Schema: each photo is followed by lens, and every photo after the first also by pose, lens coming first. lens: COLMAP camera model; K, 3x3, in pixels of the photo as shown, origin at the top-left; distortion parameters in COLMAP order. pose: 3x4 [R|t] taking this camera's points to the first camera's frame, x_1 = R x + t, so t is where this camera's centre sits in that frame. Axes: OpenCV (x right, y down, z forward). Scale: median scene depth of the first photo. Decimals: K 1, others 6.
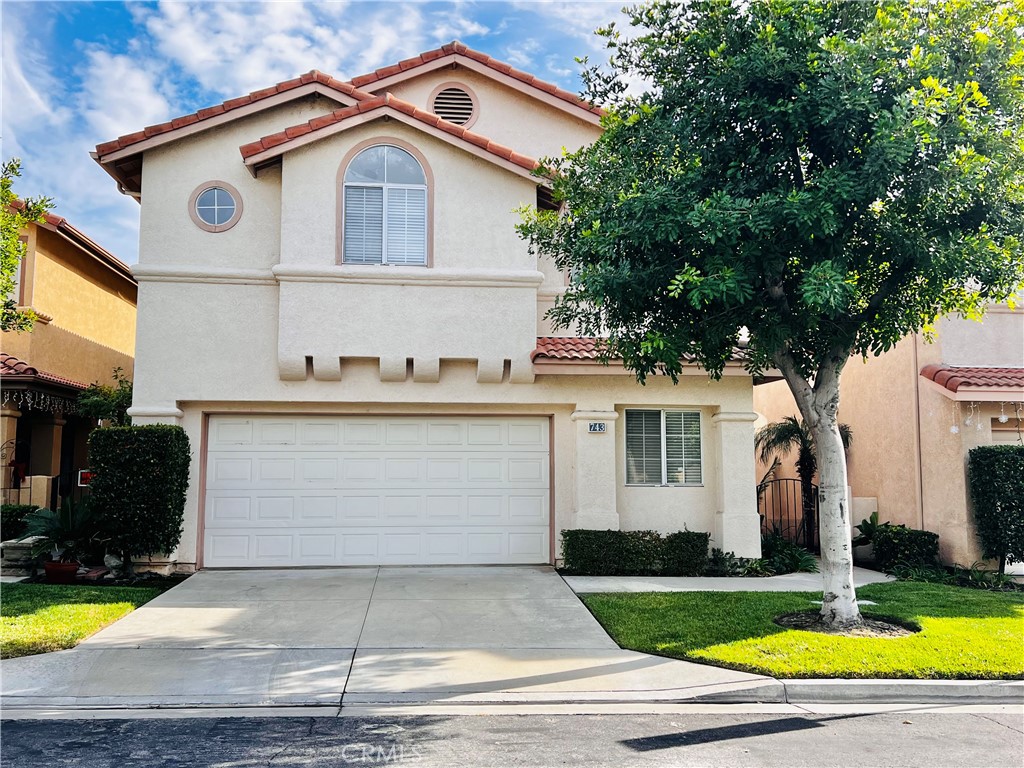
lens RADIAL K [[921.5, 0, 513.1], [0, 921.5, 386.8], [0, 0, 1]] dist [0.046775, -0.015122]
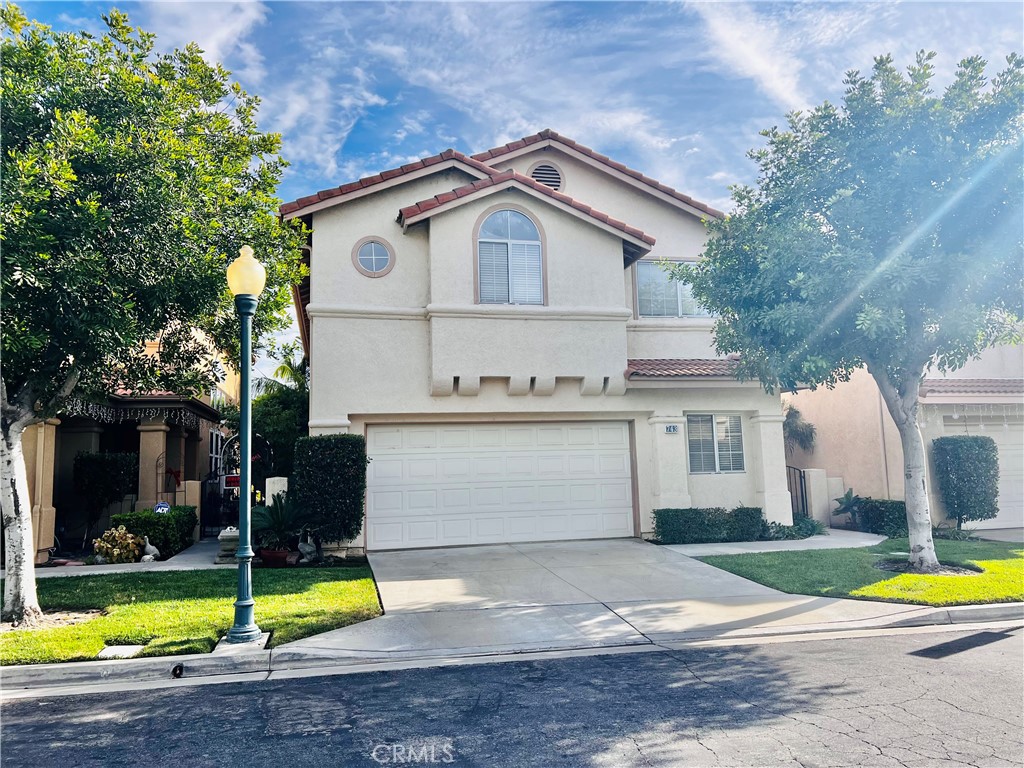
lens RADIAL K [[766.2, 0, 507.2], [0, 766.2, 381.5], [0, 0, 1]] dist [0.061002, -0.034904]
pose [[0.989506, -0.013602, 0.143853, -0.294381], [0.016645, 0.999662, -0.019973, -0.004689], [-0.143532, 0.022158, 0.989398, -0.035861]]
